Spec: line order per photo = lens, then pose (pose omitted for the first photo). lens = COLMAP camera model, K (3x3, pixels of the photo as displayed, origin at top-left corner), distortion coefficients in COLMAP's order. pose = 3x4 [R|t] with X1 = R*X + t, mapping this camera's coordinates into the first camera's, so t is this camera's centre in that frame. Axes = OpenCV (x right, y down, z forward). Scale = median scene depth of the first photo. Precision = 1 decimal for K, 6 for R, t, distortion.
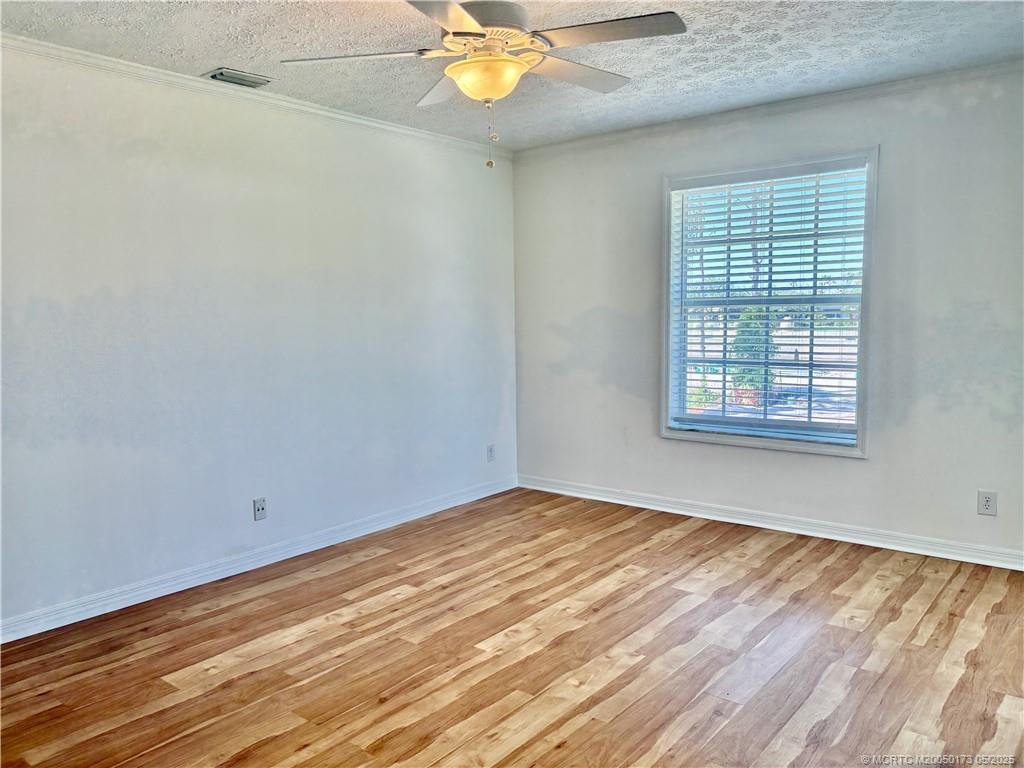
lens RADIAL K [[786.7, 0, 513.3], [0, 786.7, 381.3], [0, 0, 1]] dist [0.015994, -0.002161]
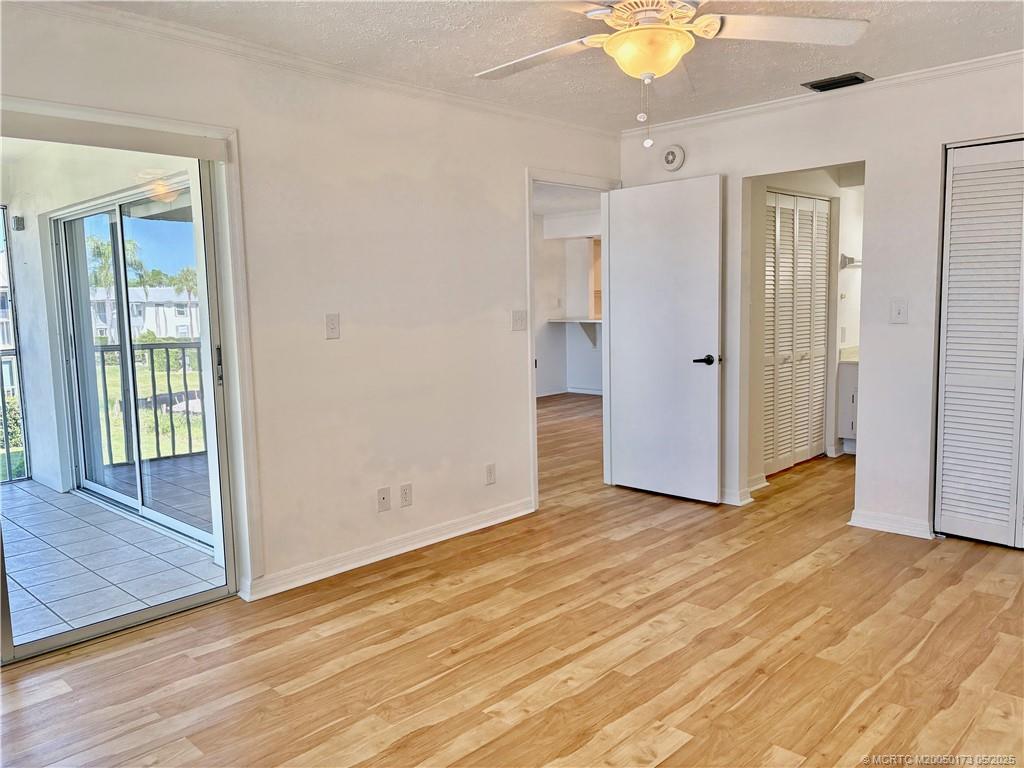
lens RADIAL K [[786.7, 0, 511.5], [0, 786.7, 383.9], [0, 0, 1]] dist [0.015994, -0.002161]
pose [[-0.994548, 0.029426, 0.100045, 0.044074], [0.048966, 0.978800, 0.198878, -0.183715], [-0.092072, 0.202693, -0.974904, 1.925815]]
